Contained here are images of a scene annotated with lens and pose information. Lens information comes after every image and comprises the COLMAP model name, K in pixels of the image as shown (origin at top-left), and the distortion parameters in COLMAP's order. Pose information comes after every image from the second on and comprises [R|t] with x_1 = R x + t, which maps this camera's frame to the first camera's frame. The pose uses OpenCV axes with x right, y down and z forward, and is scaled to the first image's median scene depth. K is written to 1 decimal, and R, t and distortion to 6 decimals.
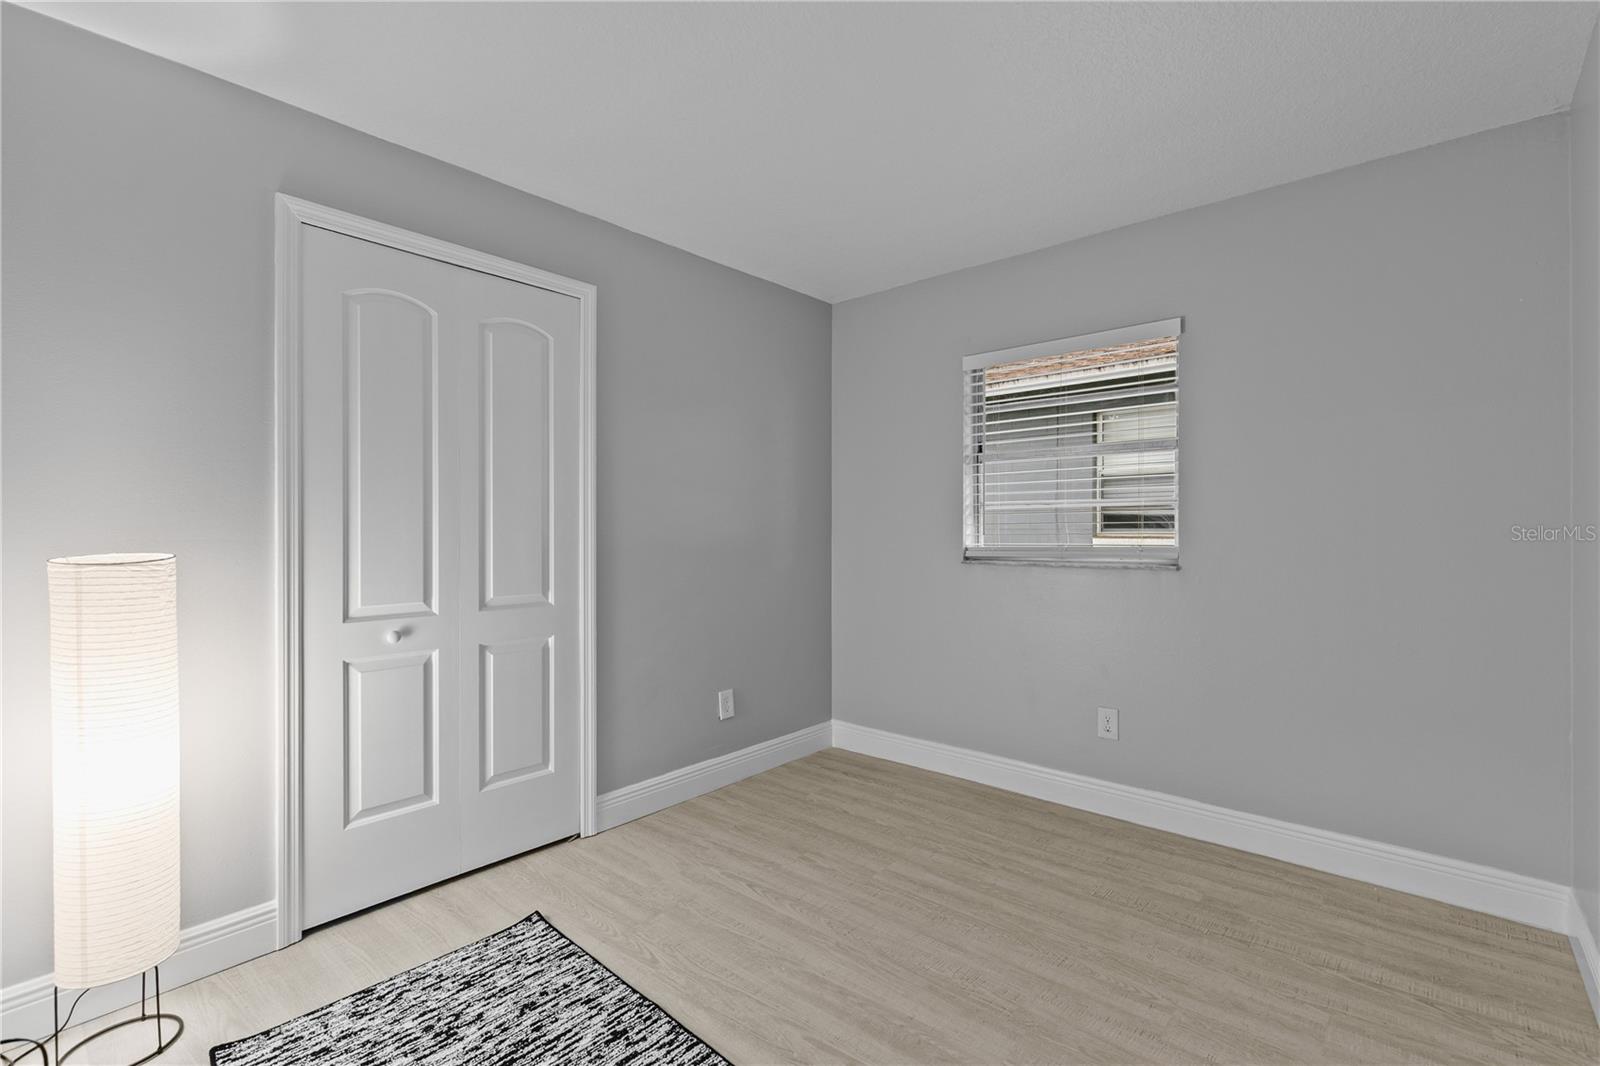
lens RADIAL K [[721.7, 0, 803.8], [0, 721.7, 532.5], [0, 0, 1]] dist [0.007311, -0.000803]
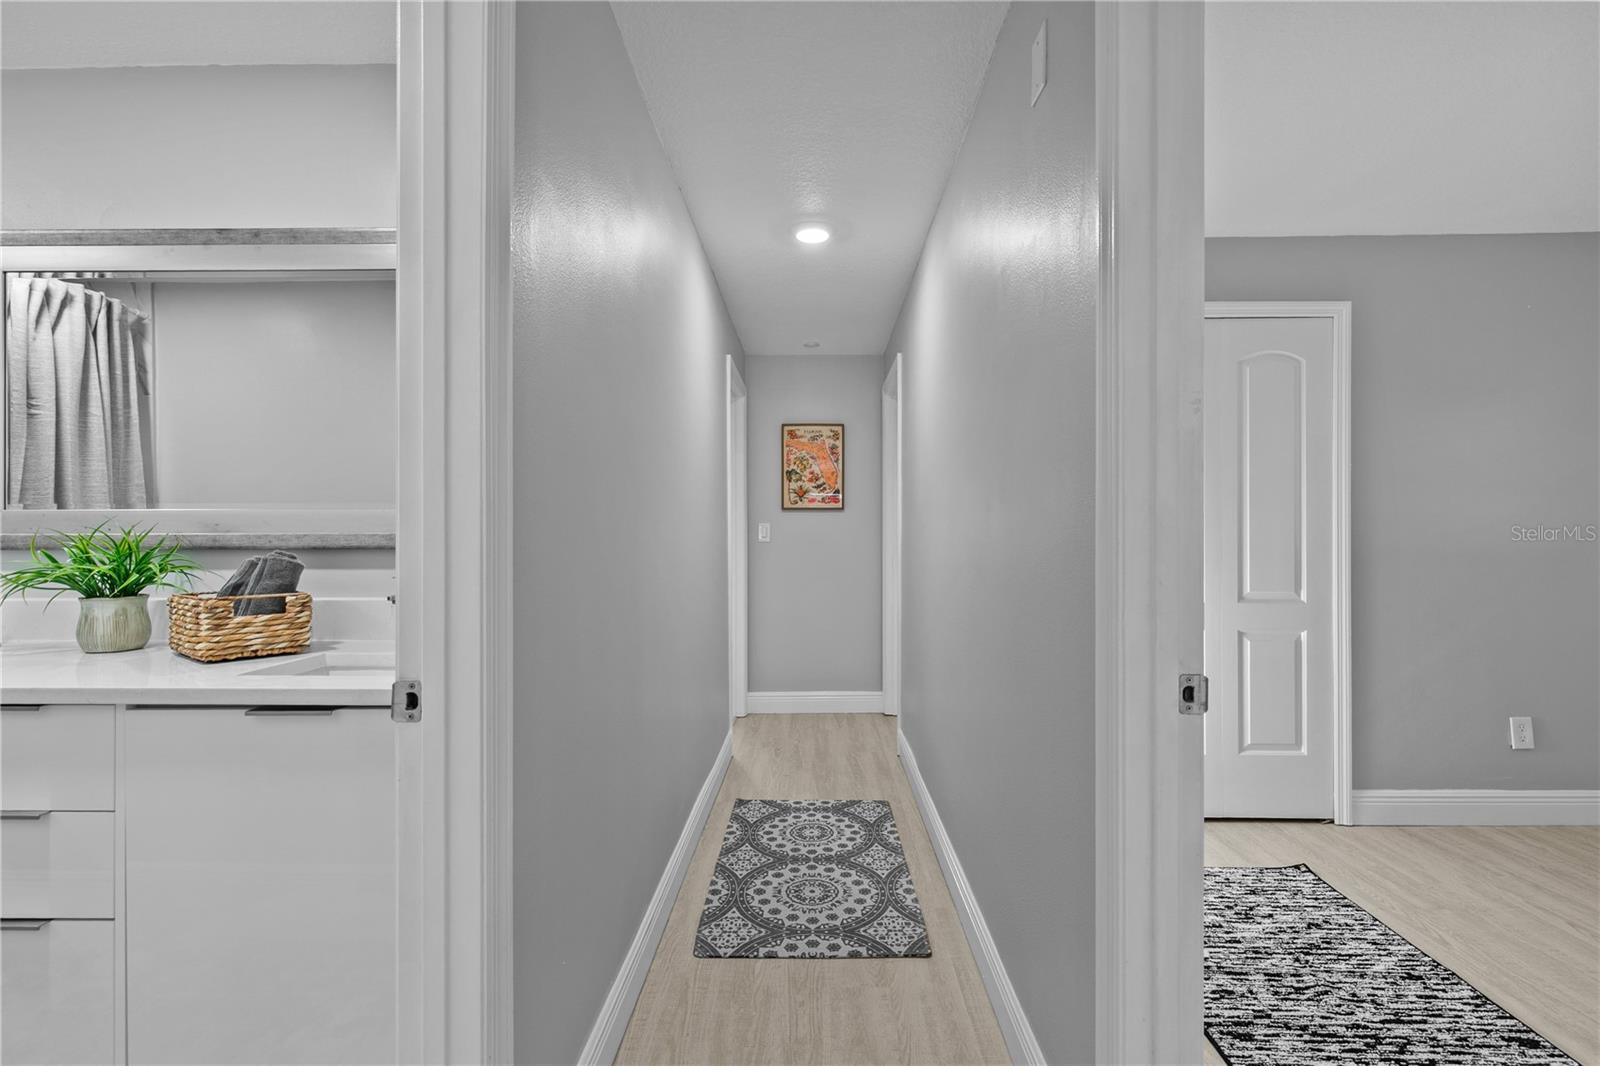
lens RADIAL K [[721.7, 0, 810.9], [0, 721.7, 534.4], [0, 0, 1]] dist [0.007311, -0.000803]
pose [[0.655800, -0.000807, -0.754934, -0.009661], [-0.001863, 0.999995, -0.002687, 0.000654], [0.754932, 0.003168, 0.655795, -0.327616]]
